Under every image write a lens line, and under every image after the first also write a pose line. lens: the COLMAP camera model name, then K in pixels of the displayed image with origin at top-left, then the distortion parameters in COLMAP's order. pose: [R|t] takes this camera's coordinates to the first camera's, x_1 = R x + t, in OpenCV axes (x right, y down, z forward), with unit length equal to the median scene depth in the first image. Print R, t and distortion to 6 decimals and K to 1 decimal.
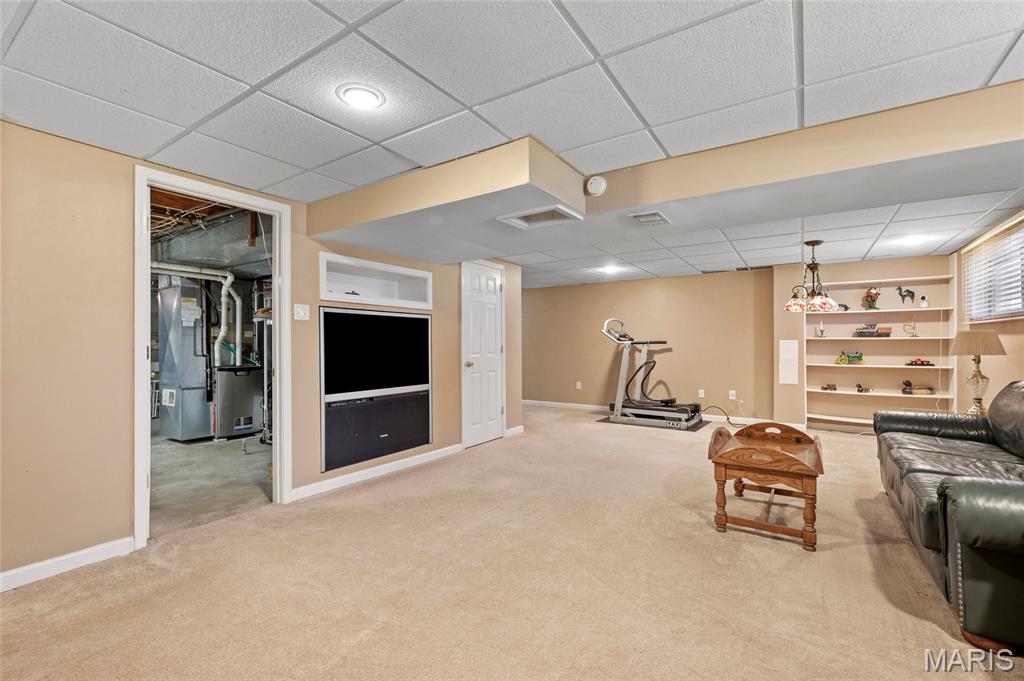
lens RADIAL K [[444.2, 0, 509.1], [0, 444.2, 342.6], [0, 0, 1]] dist [0.000013, 0.000304]
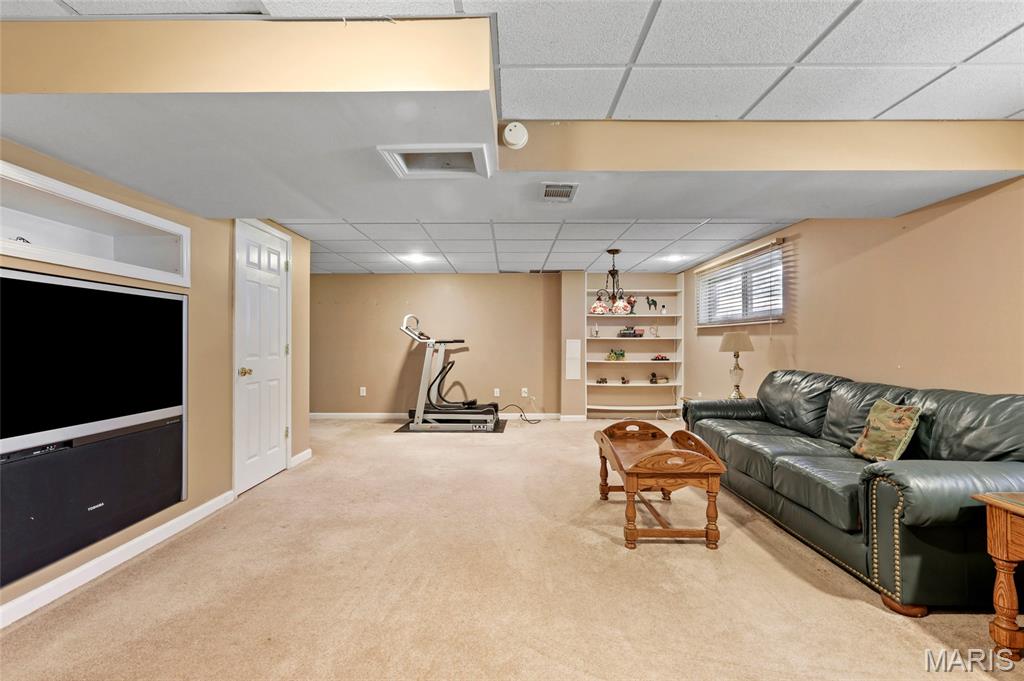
lens RADIAL K [[444.2, 0, 511.4], [0, 444.2, 336.5], [0, 0, 1]] dist [0.000013, 0.000304]
pose [[0.834858, 0.009940, 0.550376, -0.138427], [-0.002764, 0.999900, -0.013865, 0.003612], [-0.550459, 0.010054, 0.834802, 0.222339]]
